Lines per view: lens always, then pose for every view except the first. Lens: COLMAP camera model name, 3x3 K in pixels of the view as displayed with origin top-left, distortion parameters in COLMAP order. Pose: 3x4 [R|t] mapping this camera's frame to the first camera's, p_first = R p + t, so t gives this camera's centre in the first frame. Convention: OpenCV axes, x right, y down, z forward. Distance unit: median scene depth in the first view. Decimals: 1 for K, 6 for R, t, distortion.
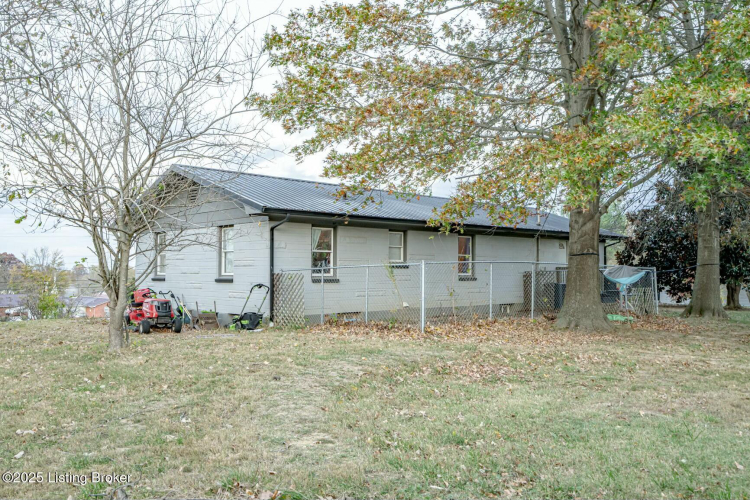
lens RADIAL K [[657.2, 0, 375.0], [0, 657.2, 250.0], [0, 0, 1]] dist [0.005842, 0.003604]
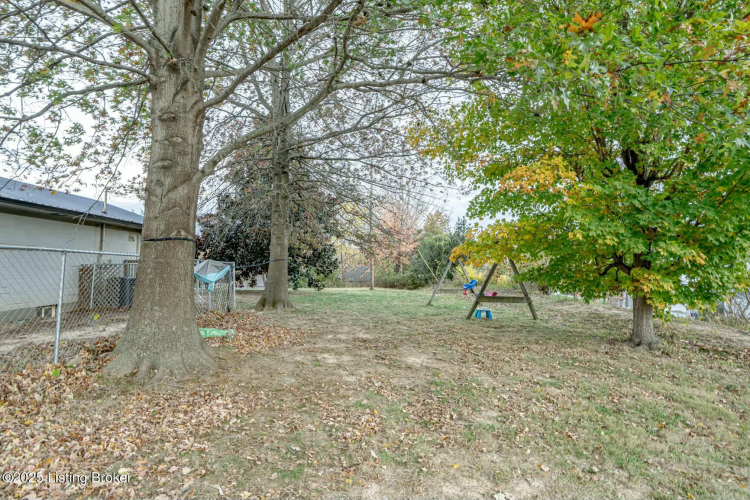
lens RADIAL K [[367.4, 0, 375.0], [0, 367.4, 250.0], [0, 0, 1]] dist [-0.046337, 0.000209]
pose [[0.645847, 0.039372, 0.762451, 0.139315], [-0.036328, 0.999123, -0.020821, 0.011862], [-0.762602, -0.014251, 0.646711, 0.478177]]
